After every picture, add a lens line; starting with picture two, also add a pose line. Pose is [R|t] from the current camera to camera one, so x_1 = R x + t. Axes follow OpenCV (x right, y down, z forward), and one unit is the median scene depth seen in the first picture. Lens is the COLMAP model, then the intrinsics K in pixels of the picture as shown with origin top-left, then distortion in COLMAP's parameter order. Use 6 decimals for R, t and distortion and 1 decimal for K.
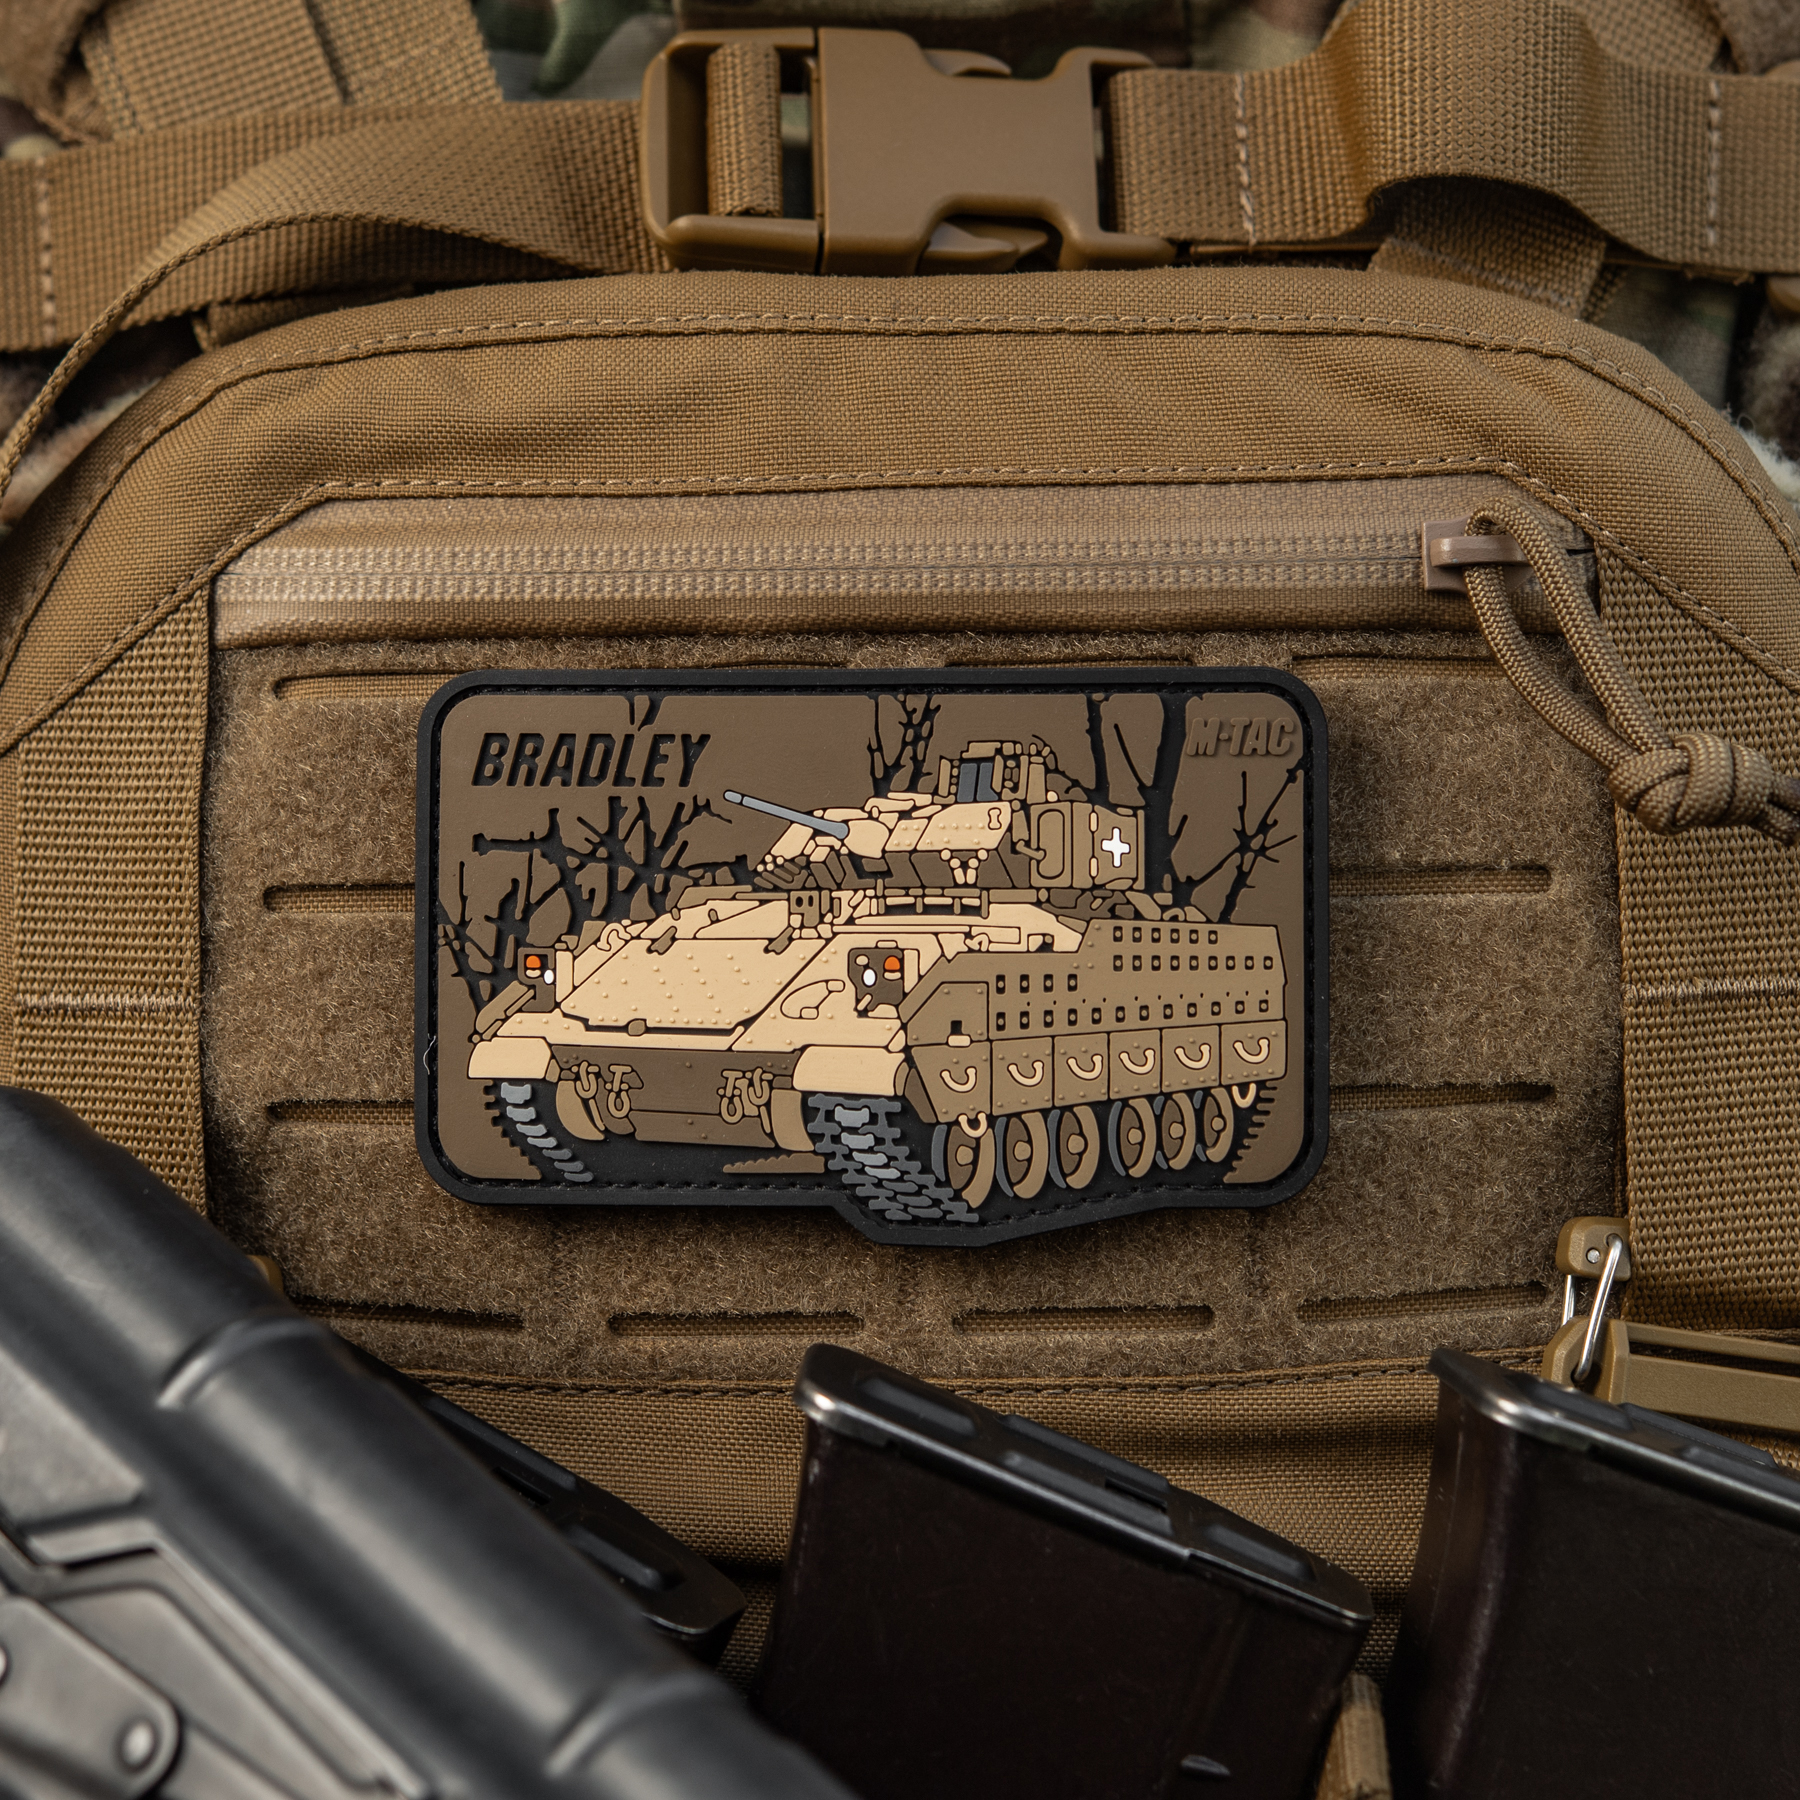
lens RADIAL K [[4950.5, 0, 900.0], [0, 4950.5, 900.0], [0, 0, 1]] dist [-0.063019, 0.182612]
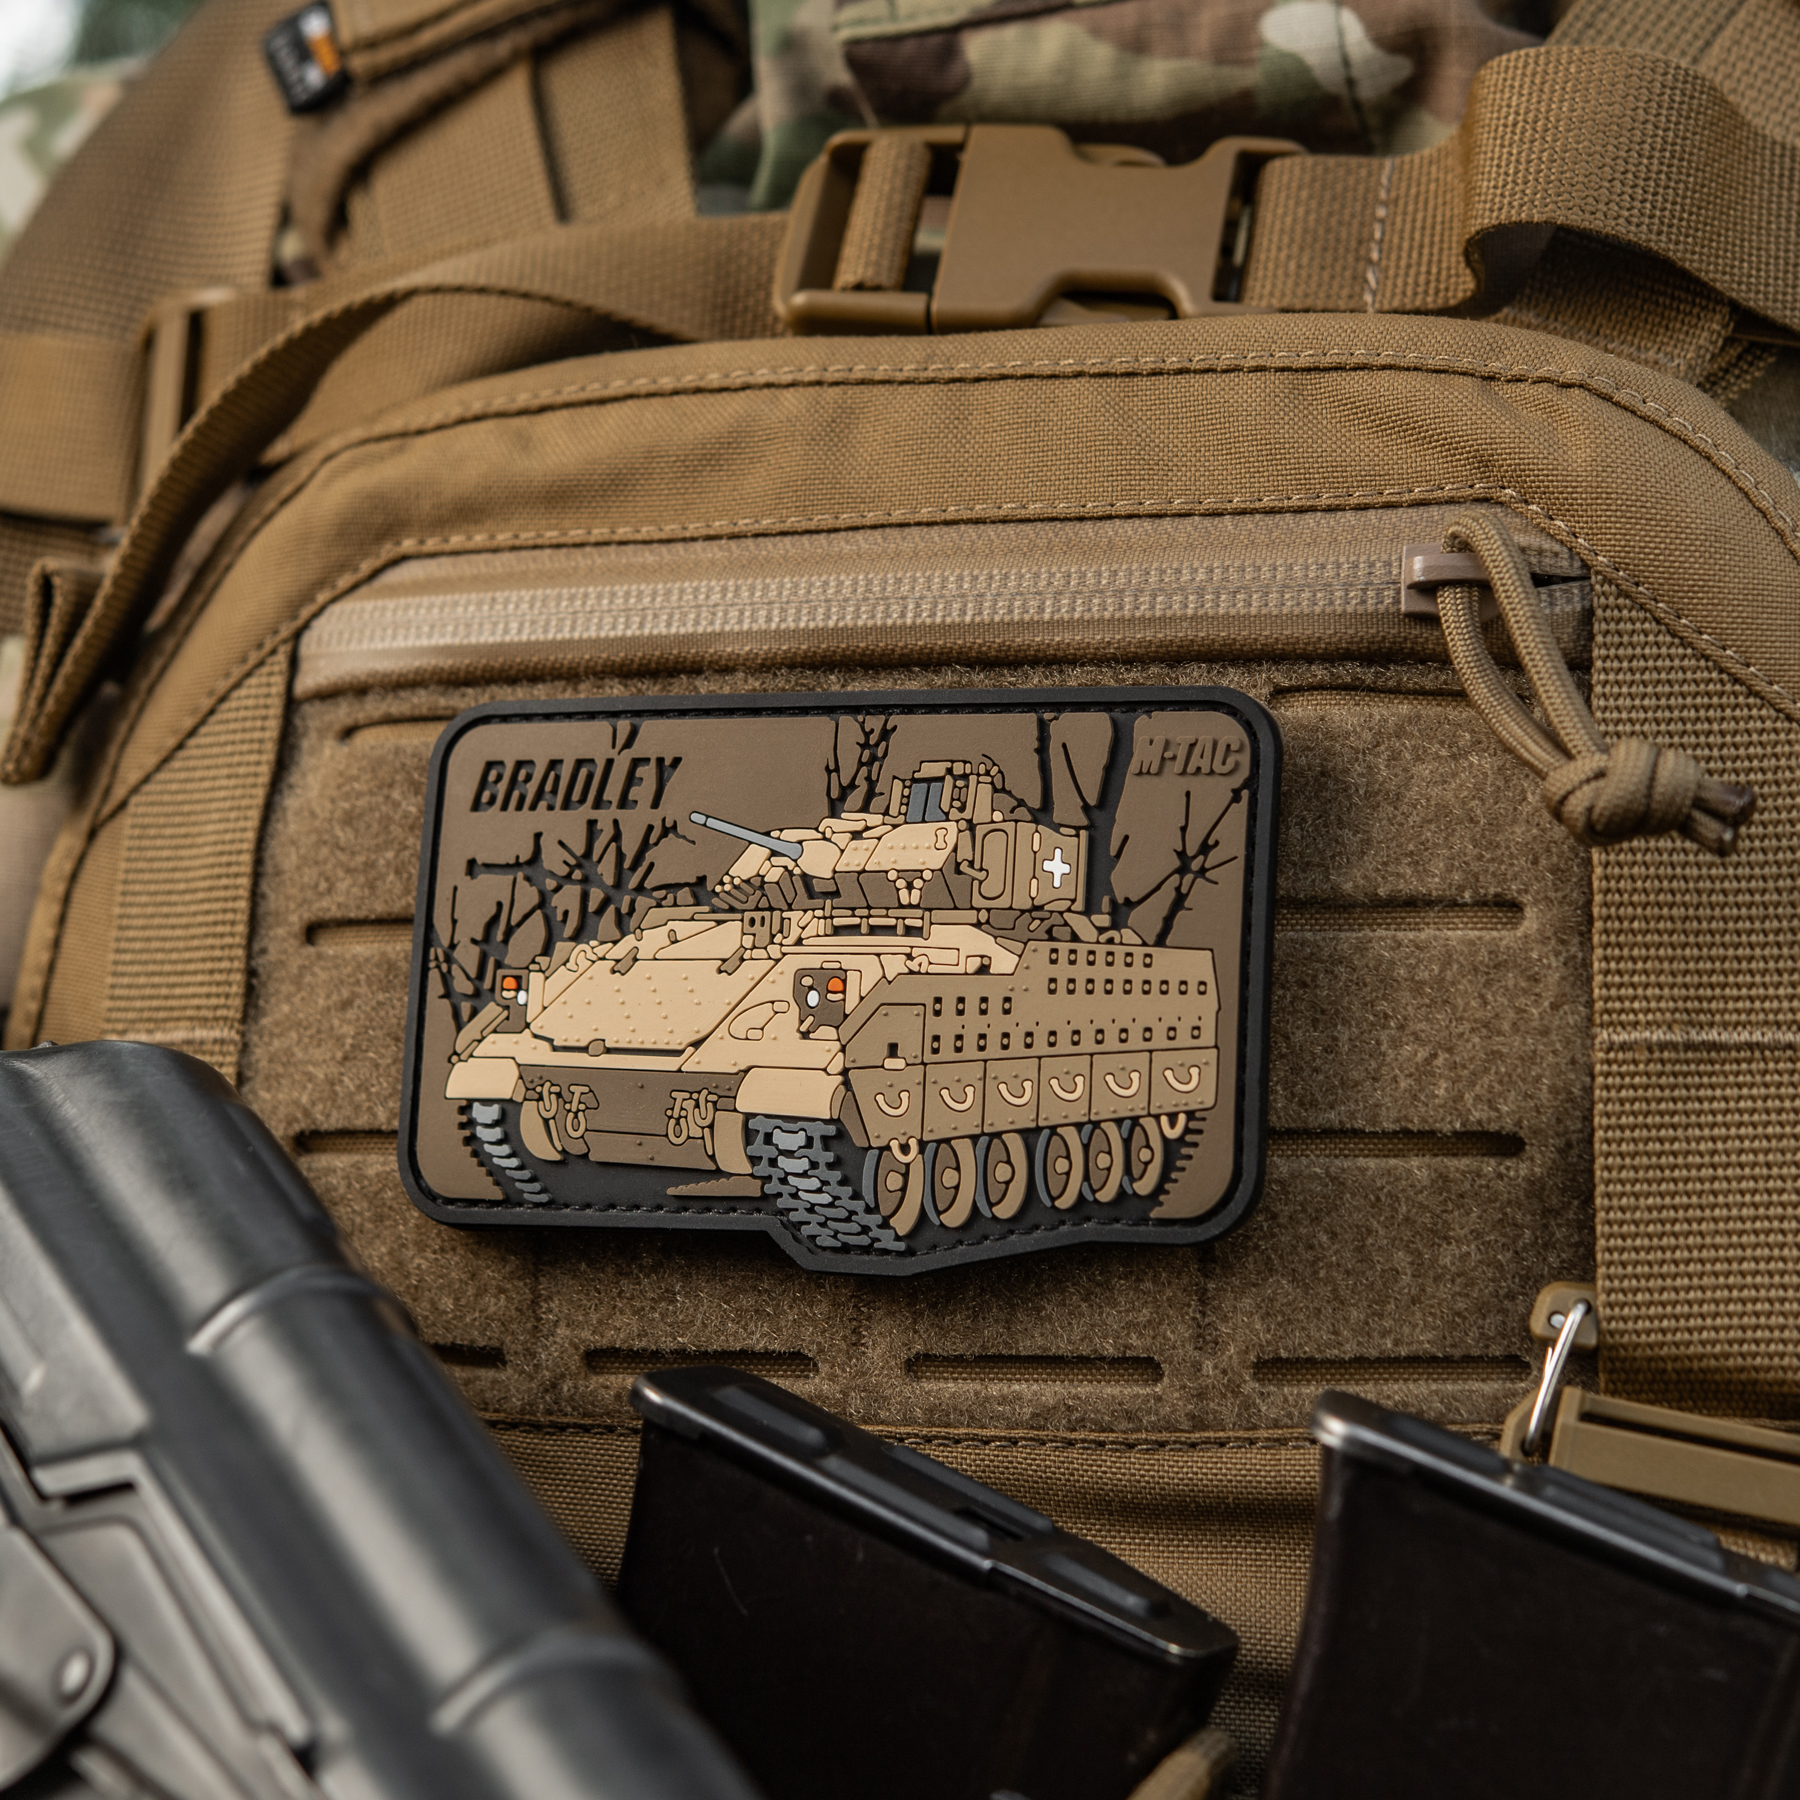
lens RADIAL K [[4950.5, 0, 900.0], [0, 4950.5, 900.0], [0, 0, 1]] dist [-0.063019, 0.182612]
pose [[0.950688, 0.010653, -0.309967, 0.314195], [-0.056142, 0.988811, -0.138207, 0.130982], [0.305026, 0.148794, 0.940648, 0.078279]]
